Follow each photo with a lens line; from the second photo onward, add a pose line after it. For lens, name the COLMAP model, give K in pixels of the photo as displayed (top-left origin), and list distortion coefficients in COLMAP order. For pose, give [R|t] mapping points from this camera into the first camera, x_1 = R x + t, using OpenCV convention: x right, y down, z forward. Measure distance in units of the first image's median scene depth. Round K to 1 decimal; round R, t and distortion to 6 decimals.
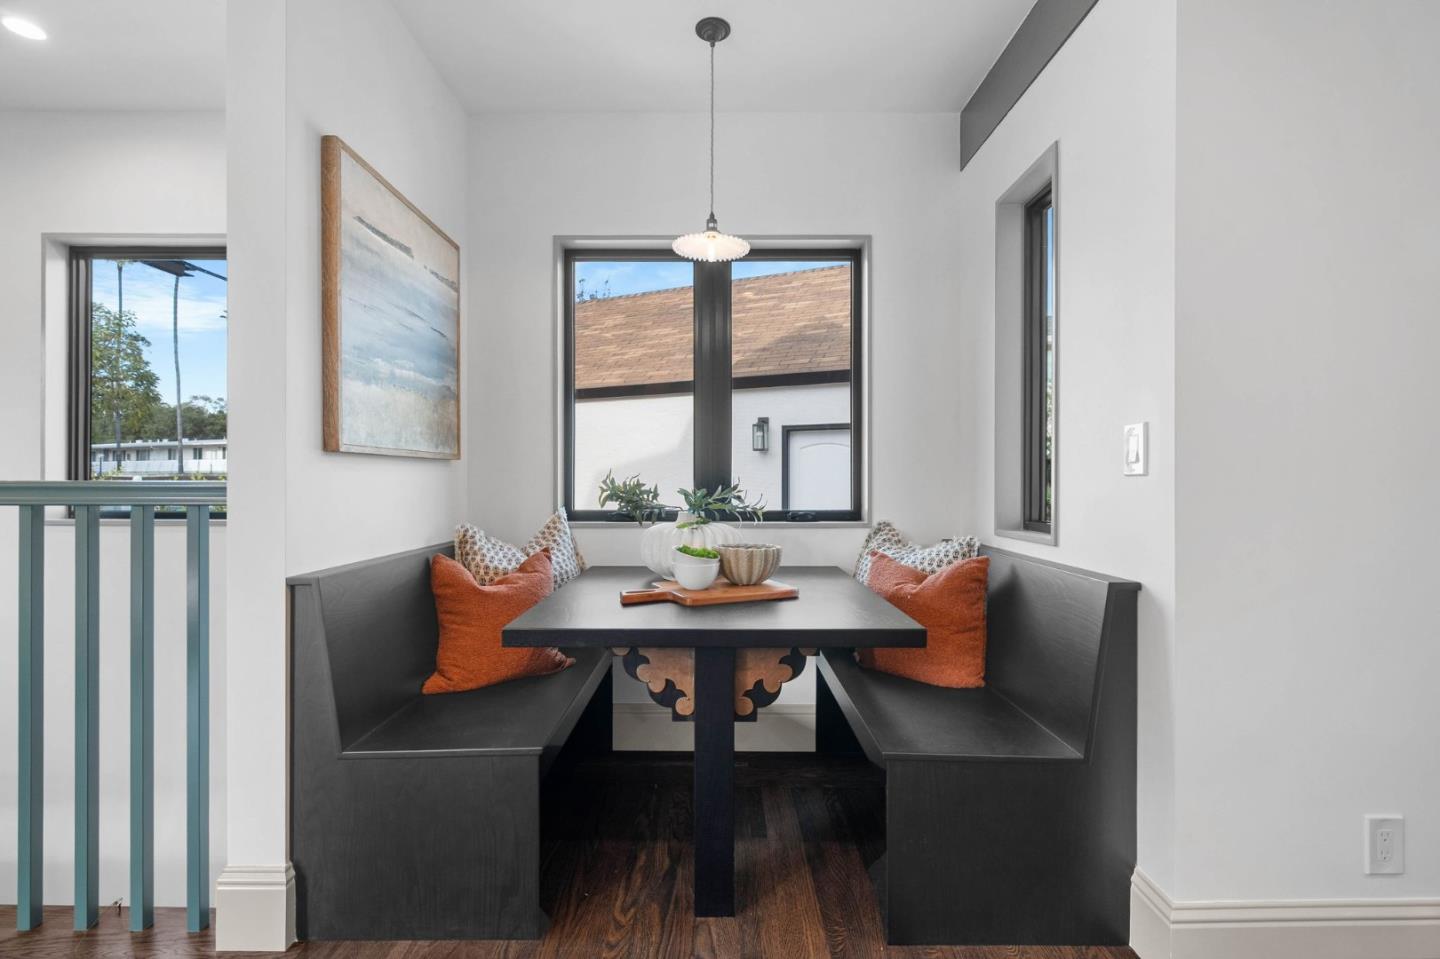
lens RADIAL K [[648.3, 0, 720.0], [0, 648.3, 479.5], [0, 0, 1]] dist [-0.000408, 0.000291]
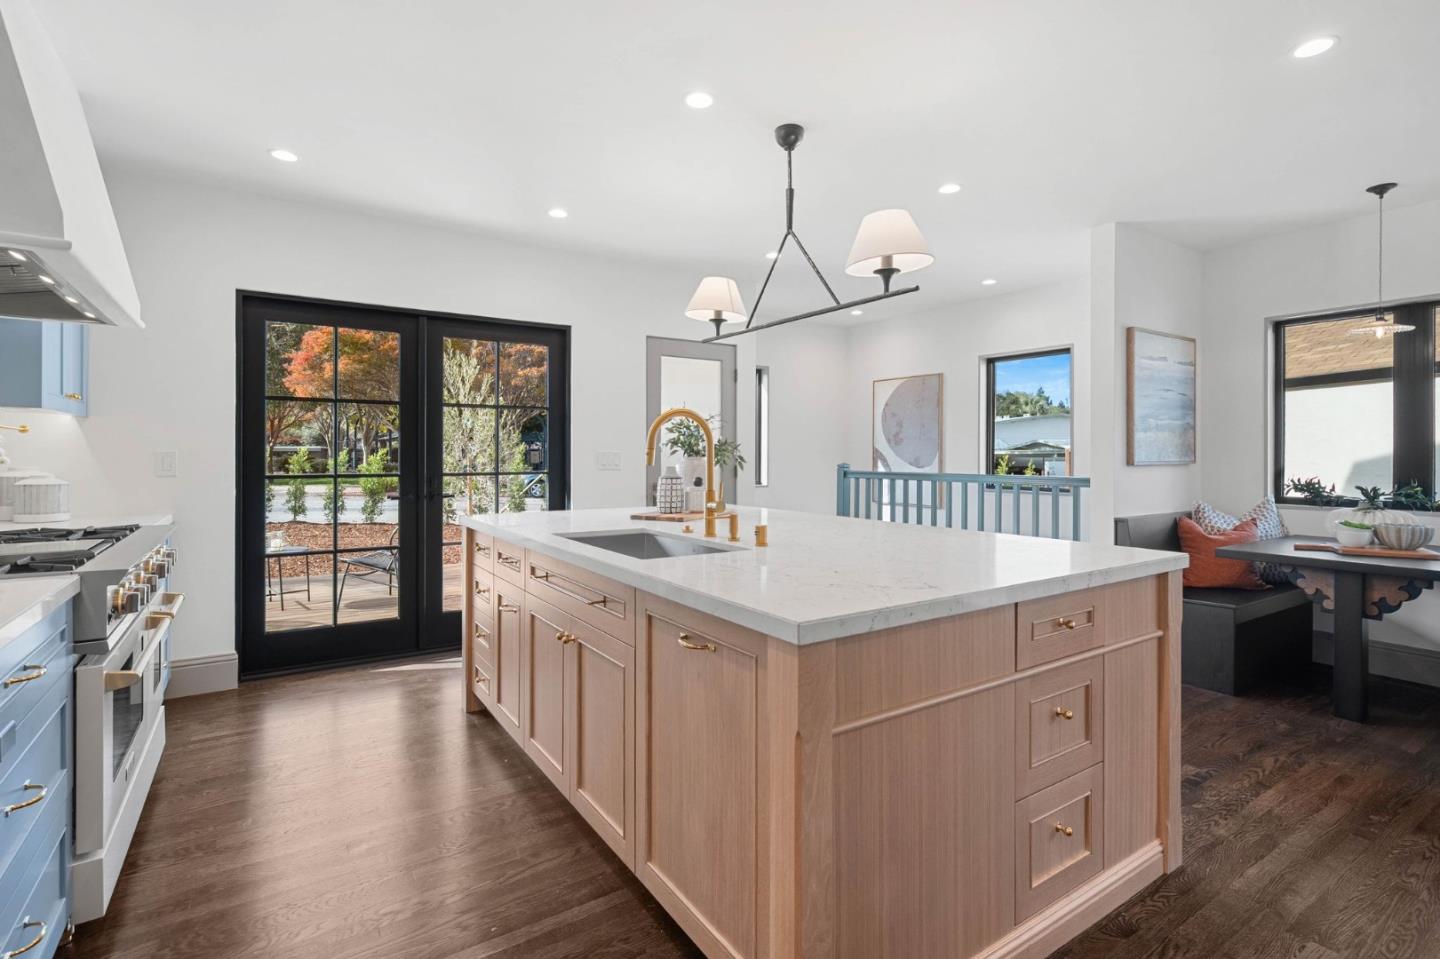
lens RADIAL K [[688.5, 0, 721.5], [0, 688.5, 461.9], [0, 0, 1]] dist [-0.000073, 0.000799]
pose [[0.544118, 0.006418, -0.838984, 0.519453], [0.002457, 0.999954, 0.009244, -0.064447], [0.839005, -0.007091, 0.544078, -1.219920]]
